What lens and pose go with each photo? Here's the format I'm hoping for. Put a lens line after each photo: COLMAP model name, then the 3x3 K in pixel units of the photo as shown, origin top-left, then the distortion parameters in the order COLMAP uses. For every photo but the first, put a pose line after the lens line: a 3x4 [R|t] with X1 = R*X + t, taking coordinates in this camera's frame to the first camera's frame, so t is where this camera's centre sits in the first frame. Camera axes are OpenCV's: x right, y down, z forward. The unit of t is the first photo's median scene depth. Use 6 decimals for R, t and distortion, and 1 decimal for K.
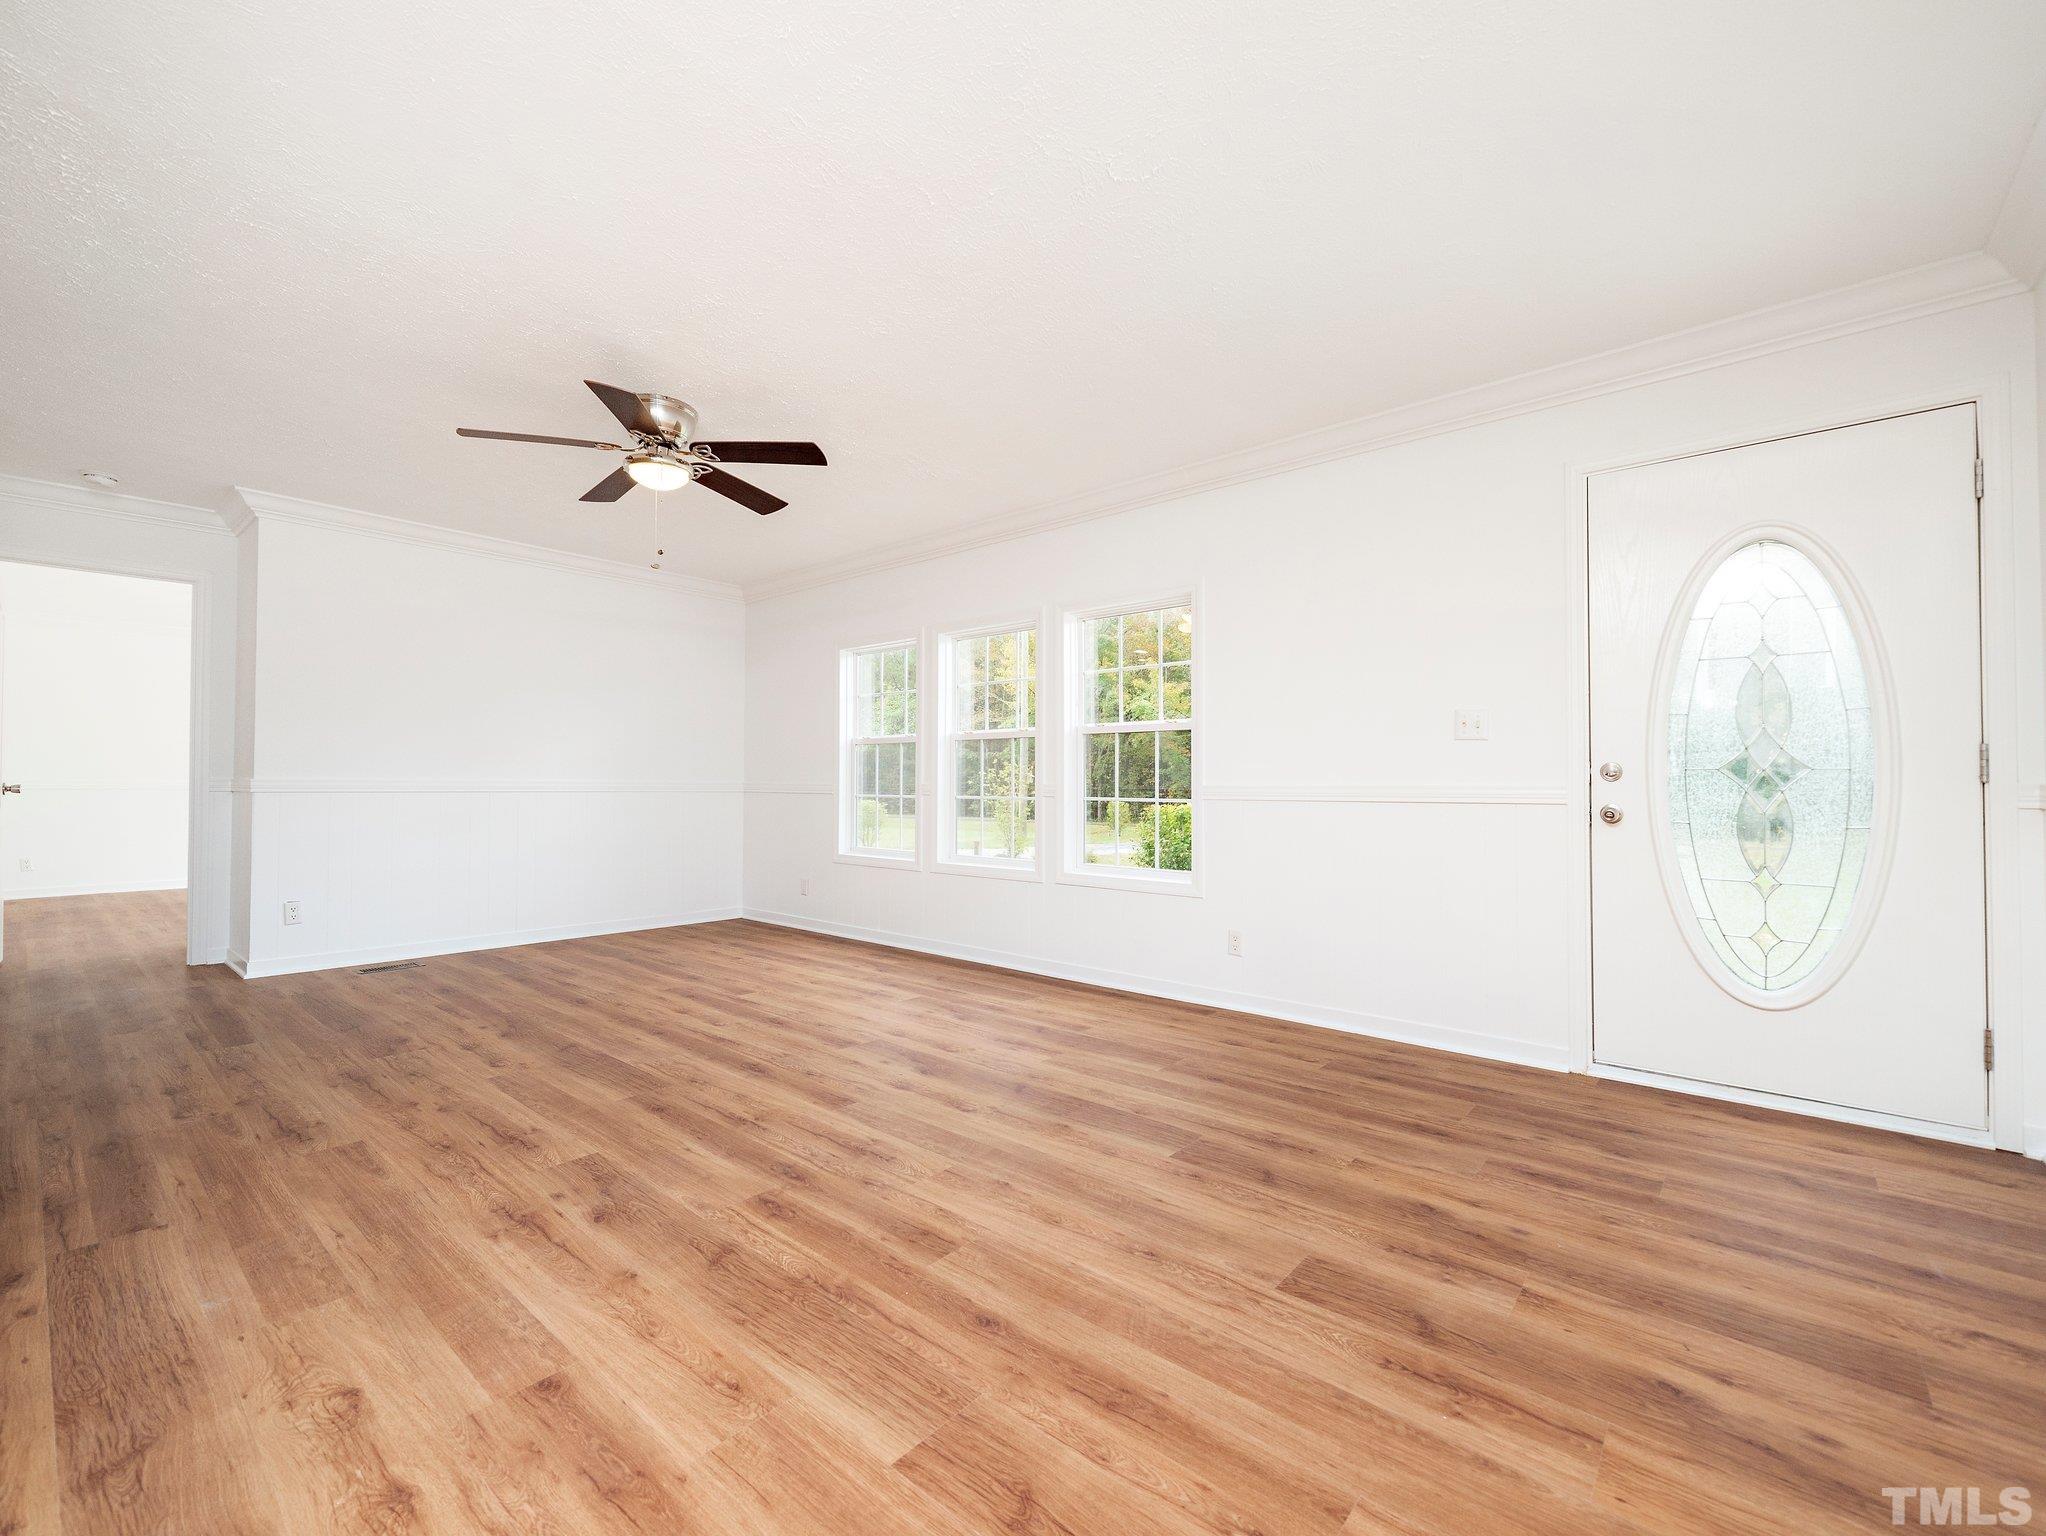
lens RADIAL K [[850.1, 0, 1025.7], [0, 850.1, 770.4], [0, 0, 1]] dist [0.001758, 0.000041]
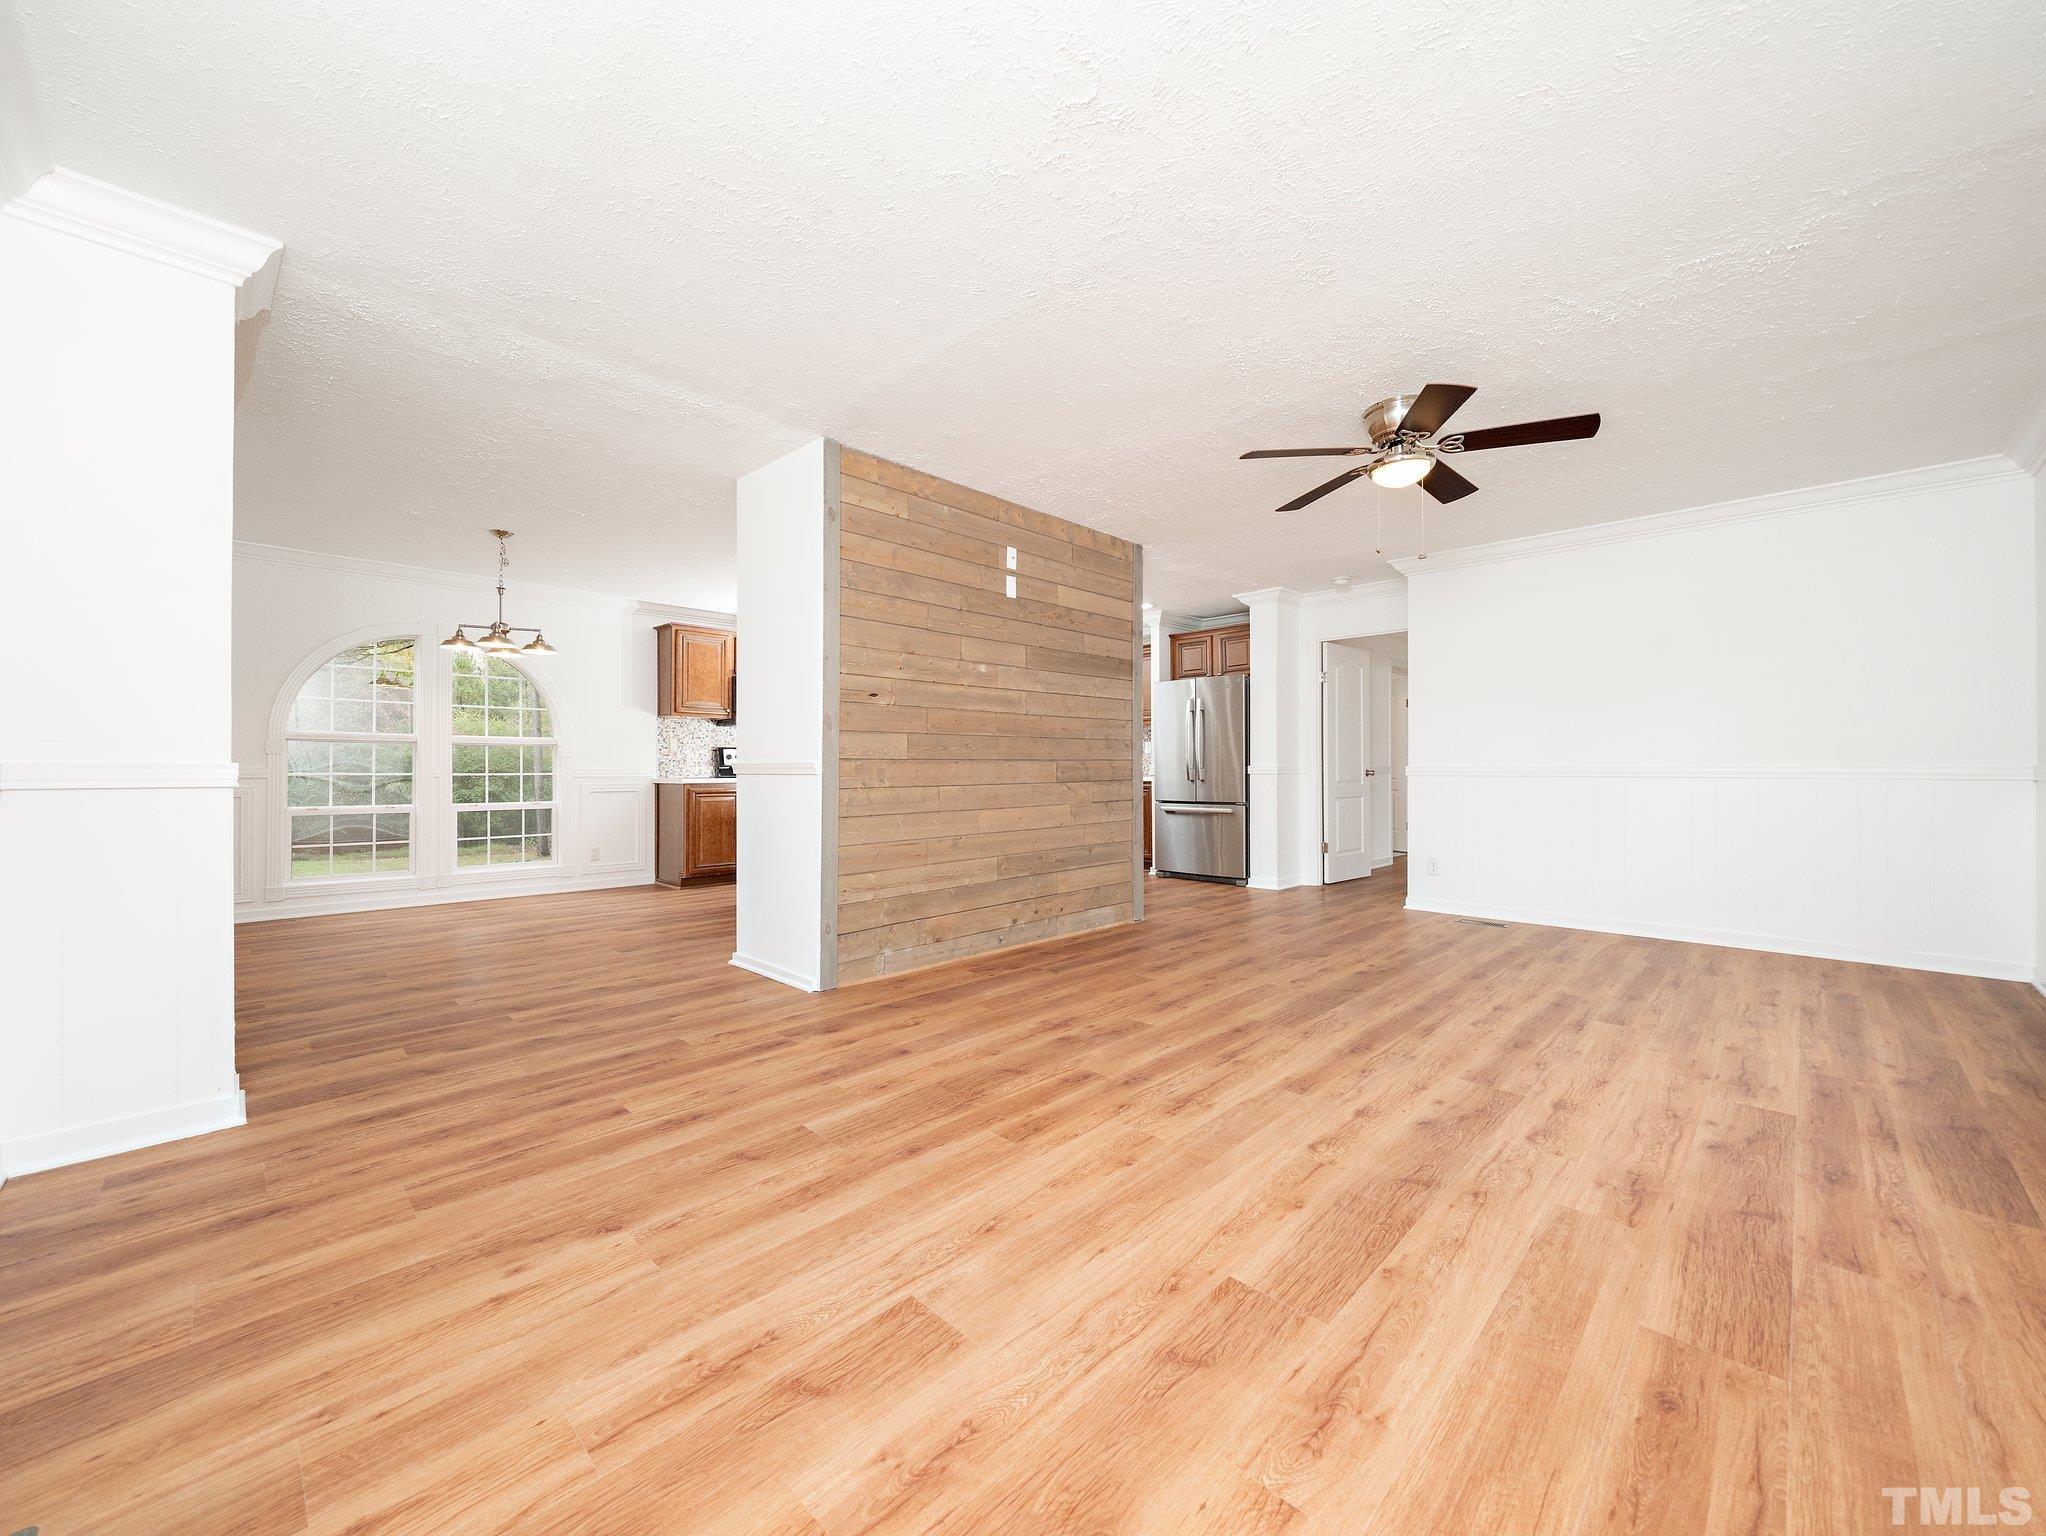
lens RADIAL K [[815.3, 0, 1024.1], [0, 815.3, 766.8], [0, 0, 1]] dist [-0.003276, -0.000430]
pose [[-0.071263, -0.008844, -0.997418, 0.923004], [0.018360, 0.999780, -0.010176, 0.024961], [0.997289, -0.019038, -0.071085, 0.928743]]
